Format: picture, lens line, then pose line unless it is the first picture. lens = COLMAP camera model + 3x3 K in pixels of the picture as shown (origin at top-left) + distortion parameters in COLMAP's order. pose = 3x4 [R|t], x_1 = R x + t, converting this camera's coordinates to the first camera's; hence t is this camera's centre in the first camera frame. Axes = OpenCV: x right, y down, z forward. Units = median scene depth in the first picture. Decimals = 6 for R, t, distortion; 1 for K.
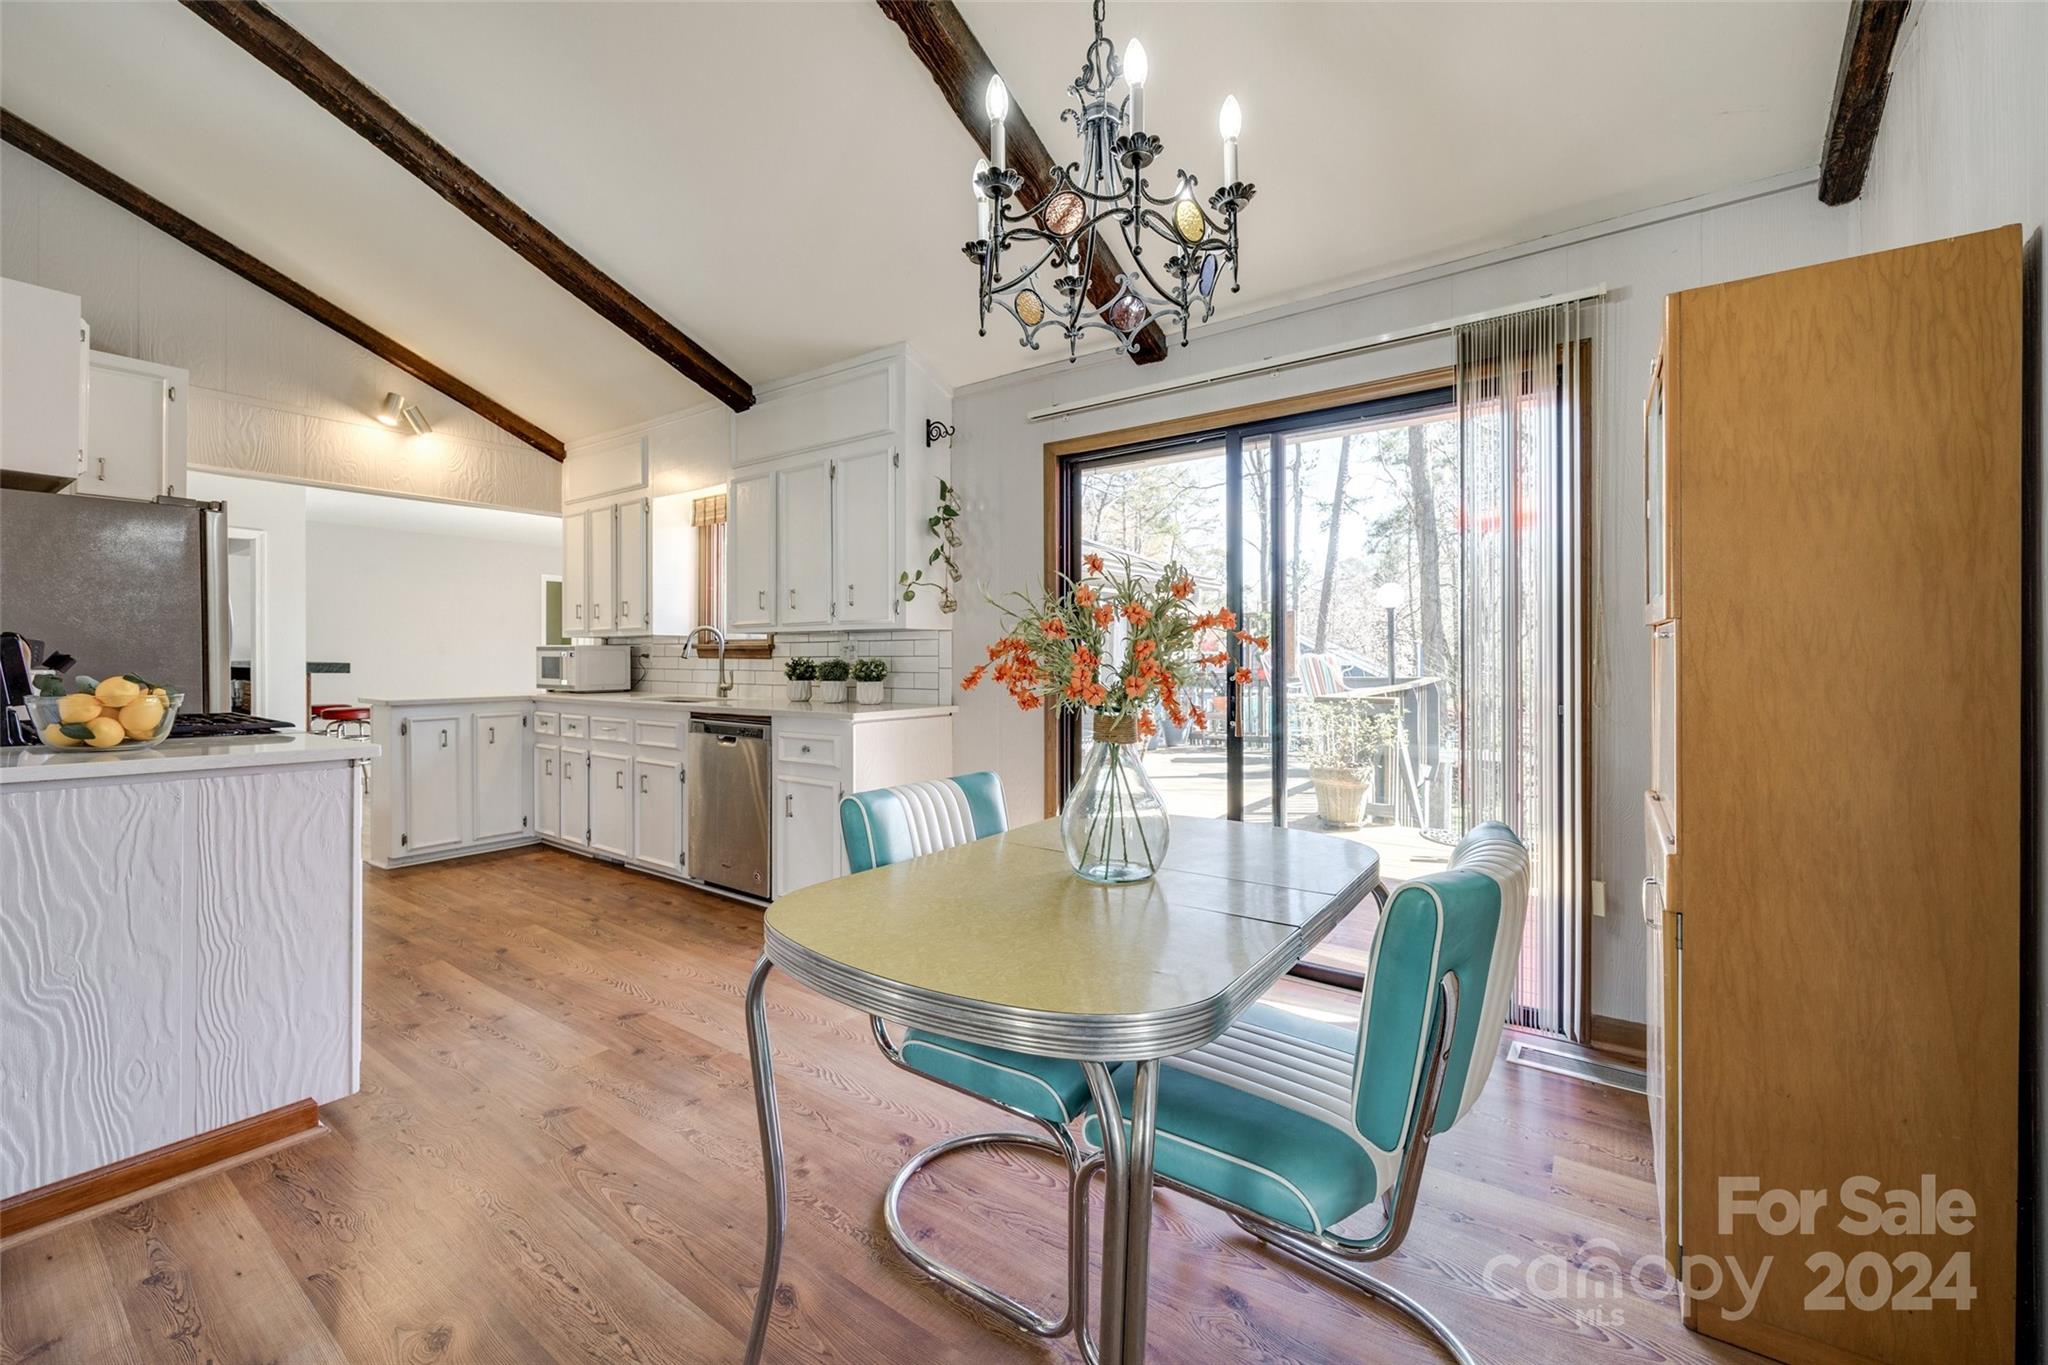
lens RADIAL K [[829.0, 0, 1017.1], [0, 829.0, 656.6], [0, 0, 1]] dist [0.001230, 0.000207]
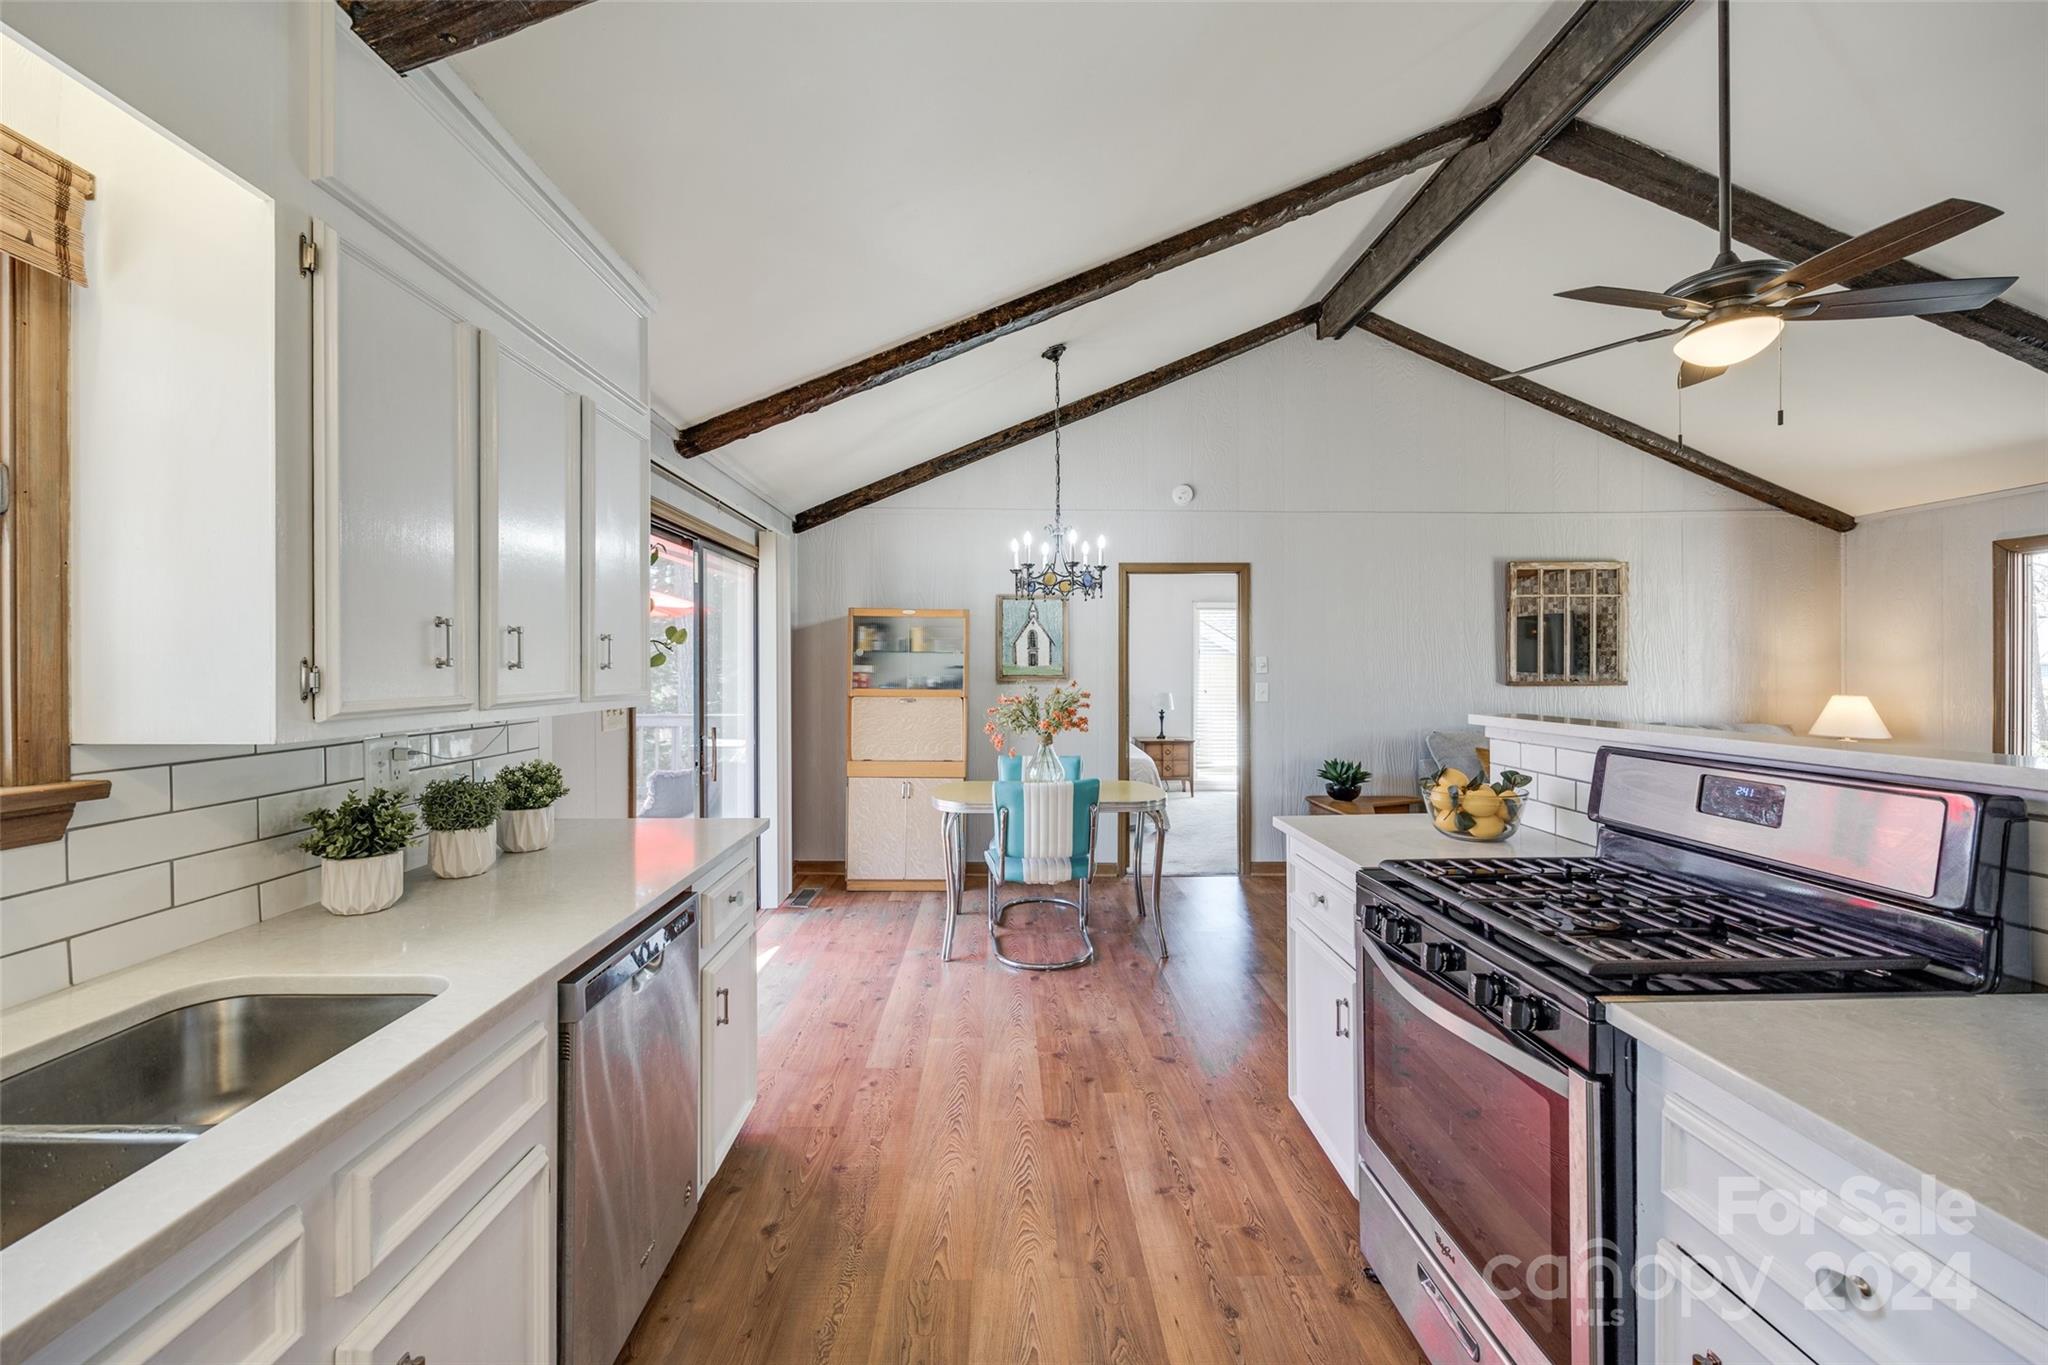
lens RADIAL K [[820.0, 0, 1017.4], [0, 820.0, 670.9], [0, 0, 1]] dist [-0.001236, -0.000040]
pose [[-0.607253, 0.003989, 0.794499, -0.667177], [0.003110, 0.999992, -0.002643, -0.047306], [-0.794502, 0.000866, -0.607260, 0.904486]]
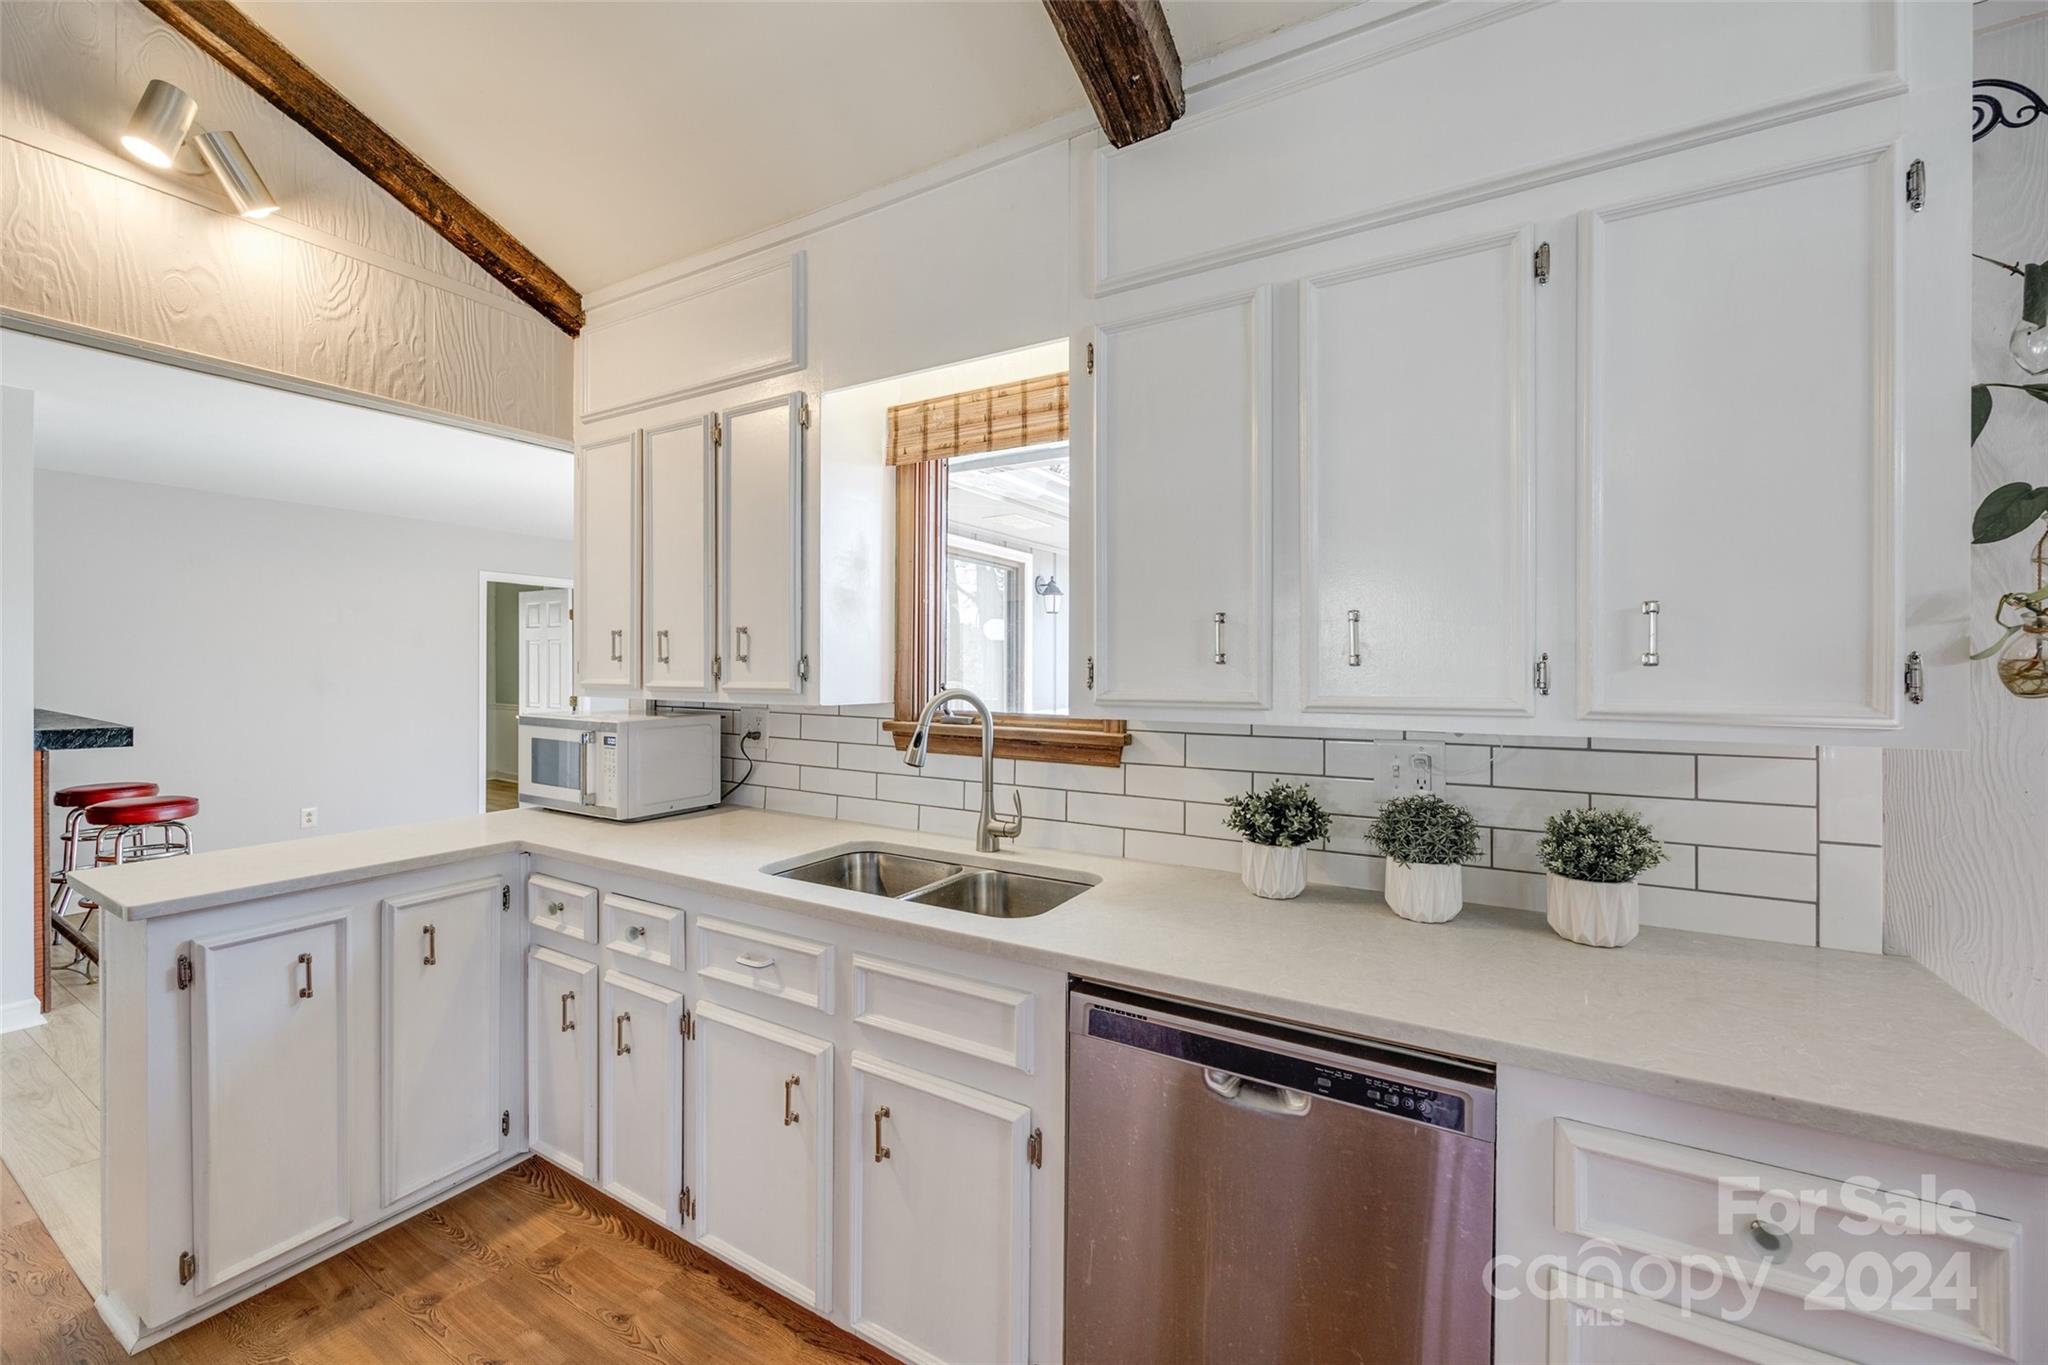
lens RADIAL K [[820.0, 0, 1017.4], [0, 820.0, 670.9], [0, 0, 1]] dist [-0.001236, -0.000040]
pose [[0.996000, 0.005788, 0.089169, -0.384168], [-0.006245, 0.999969, 0.004848, -0.048579], [-0.089138, -0.005385, 0.996005, 0.575802]]
